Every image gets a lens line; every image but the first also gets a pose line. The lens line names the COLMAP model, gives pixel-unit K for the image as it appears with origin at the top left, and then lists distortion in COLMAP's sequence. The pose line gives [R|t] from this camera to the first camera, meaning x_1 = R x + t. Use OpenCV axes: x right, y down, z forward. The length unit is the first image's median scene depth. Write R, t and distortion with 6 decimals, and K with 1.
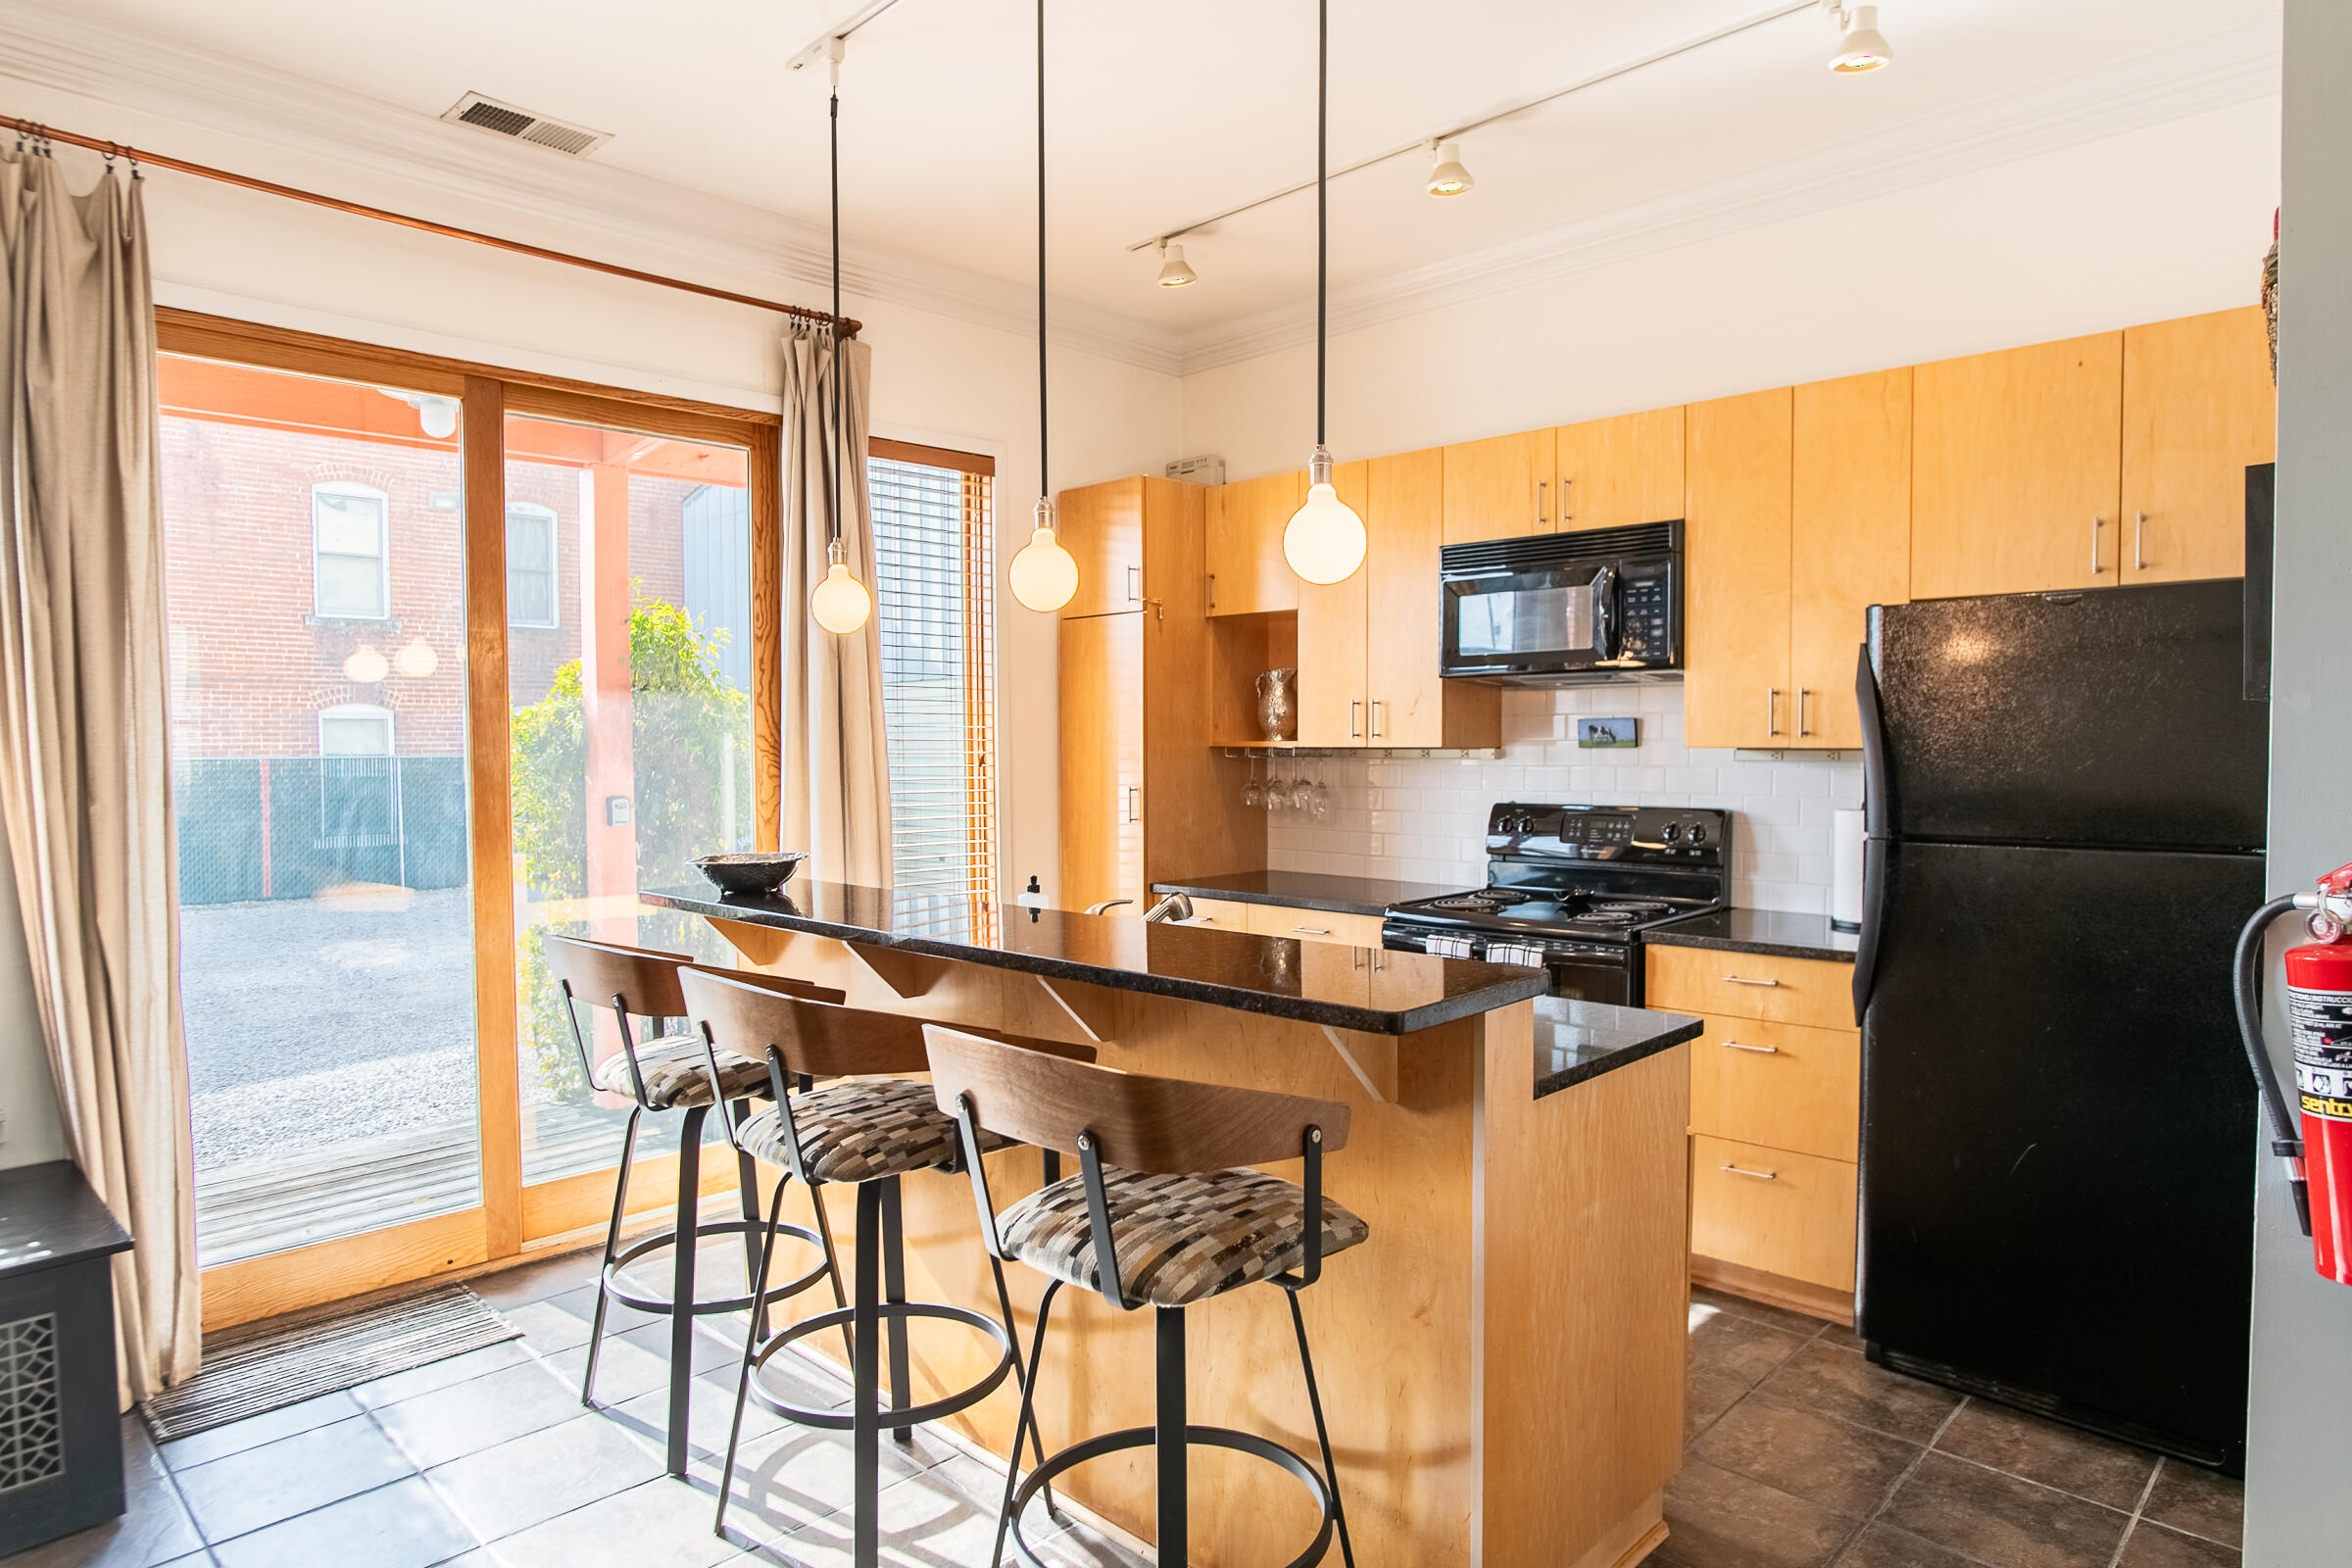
lens RADIAL K [[1408.2, 0, 1158.2], [0, 1408.2, 786.9], [0, 0, 1]] dist [-0.036956, 0.015096]
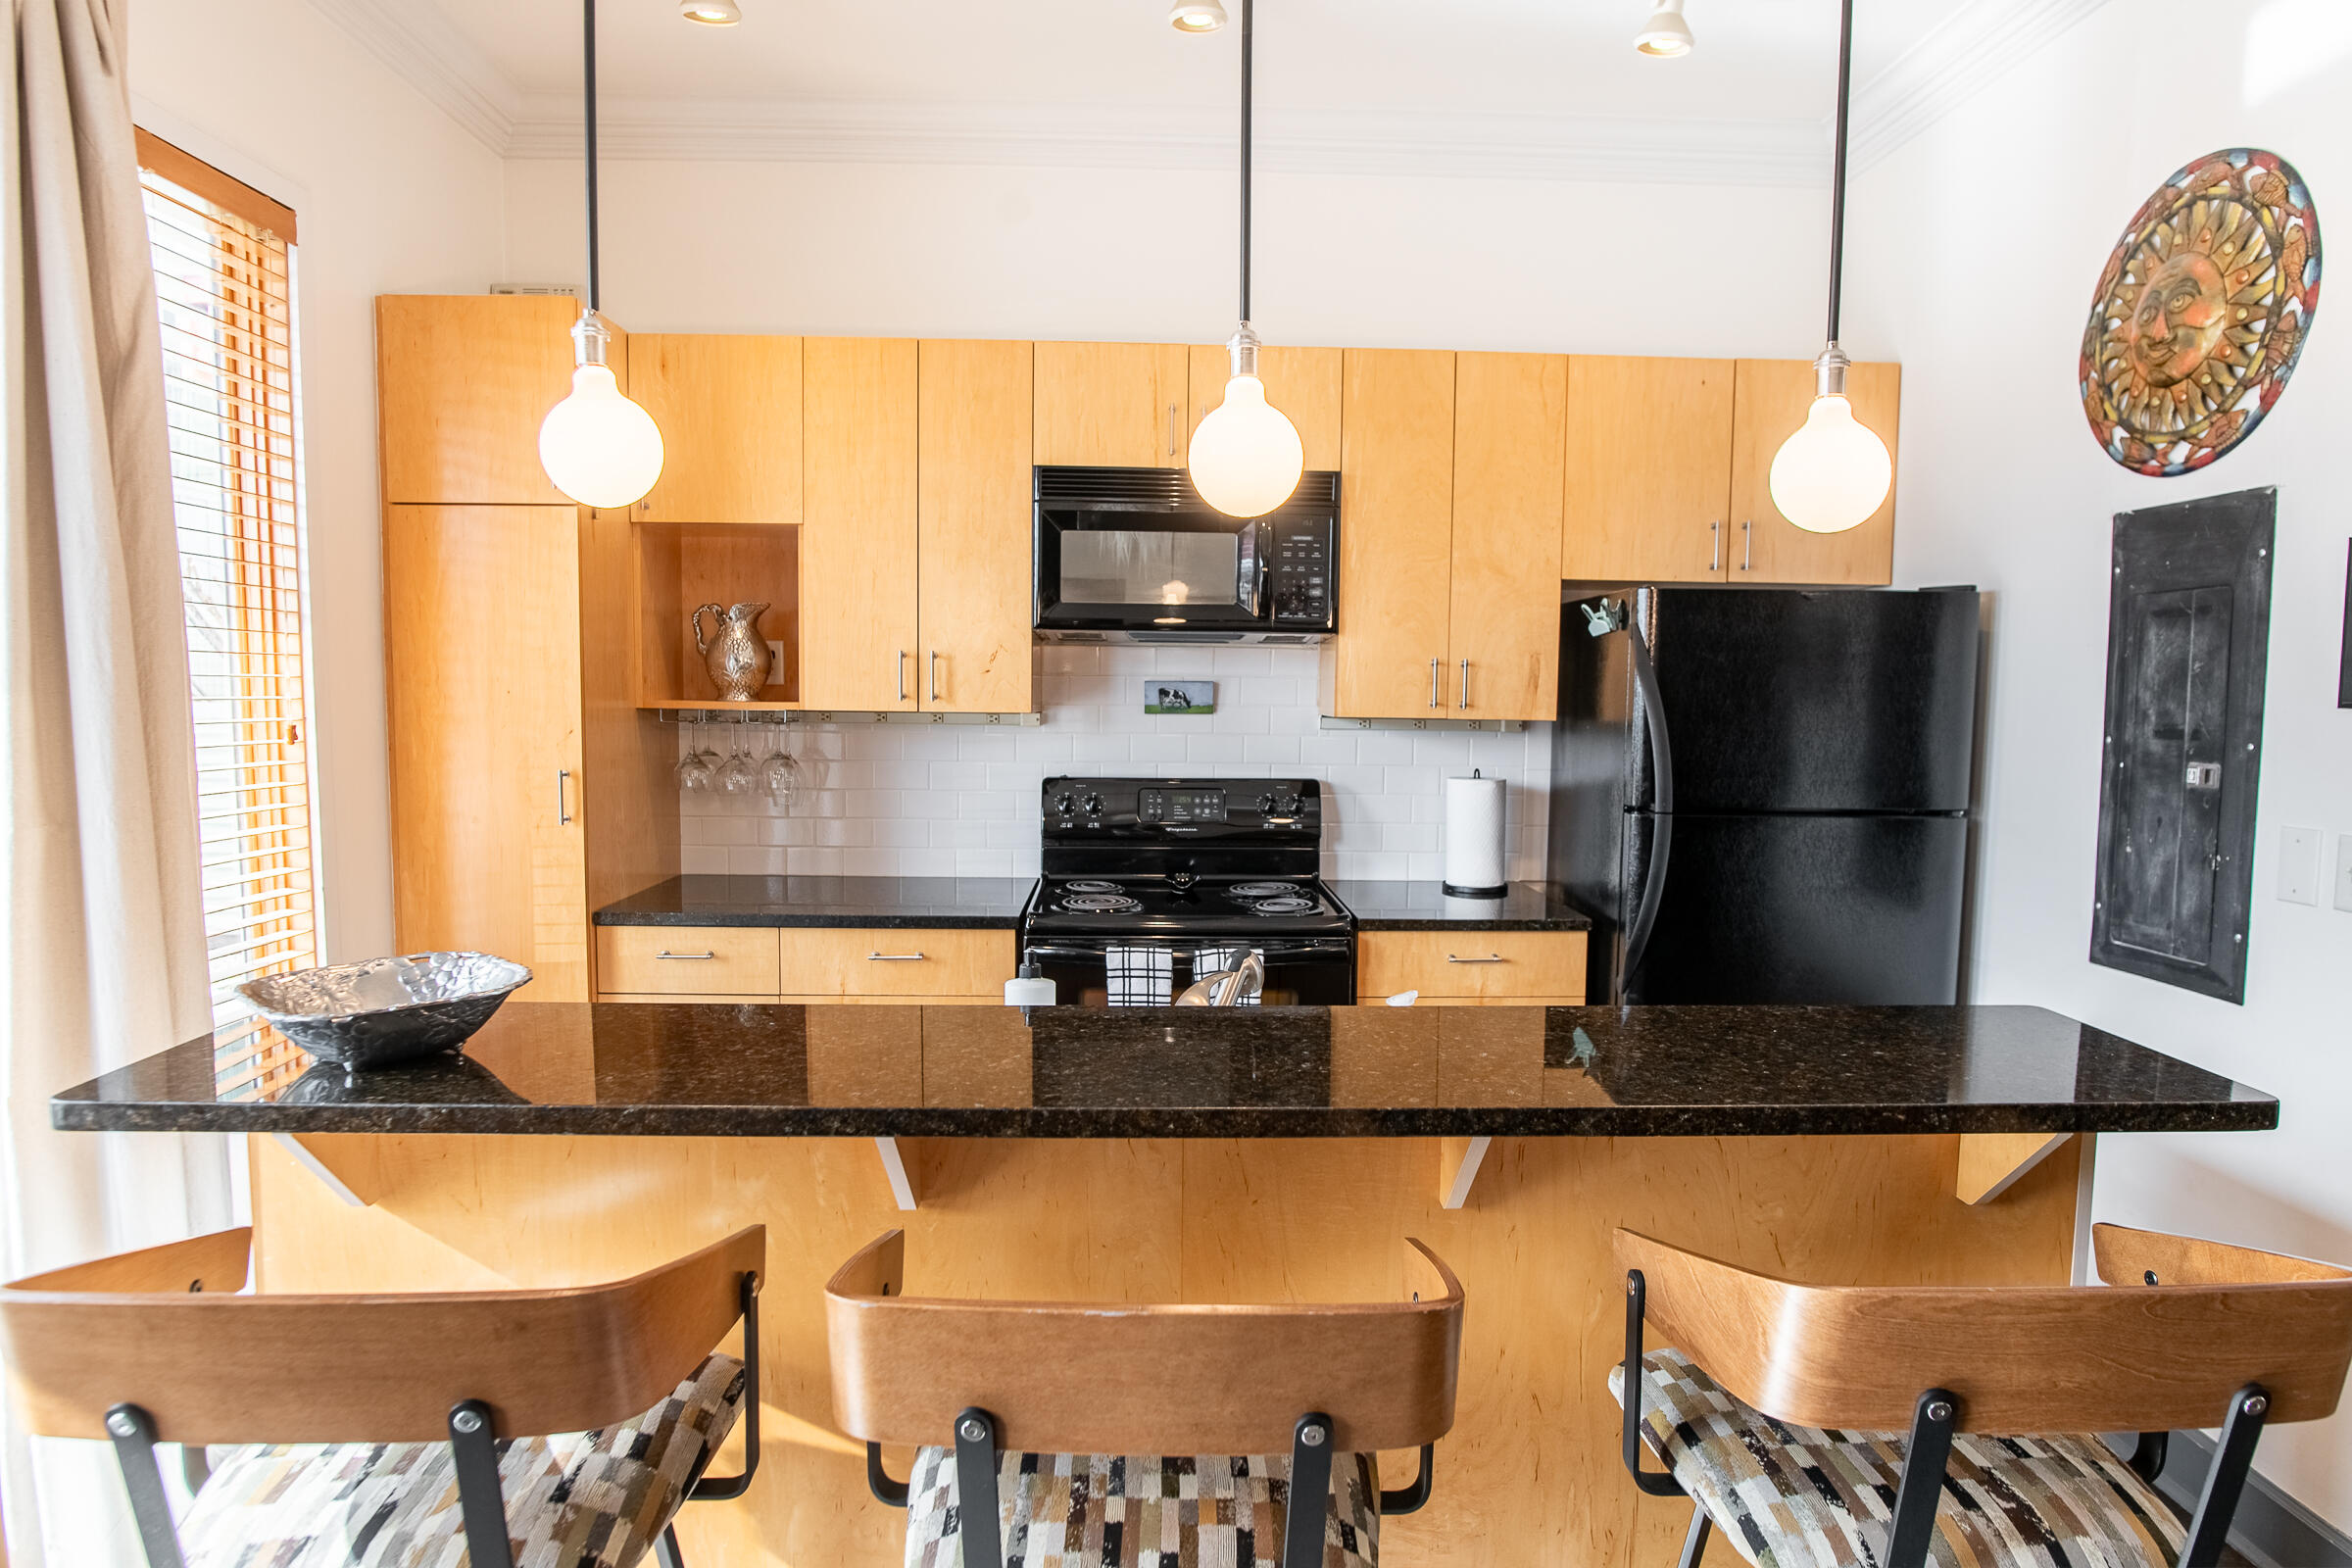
lens RADIAL K [[1408.2, 0, 1226.2], [0, 1408.2, 796.0], [0, 0, 1]] dist [-0.036956, 0.015096]
pose [[0.670246, -0.048696, 0.740539, -0.347392], [0.007378, 0.998233, 0.058964, -0.029412], [-0.742102, -0.034057, 0.669421, 0.389628]]
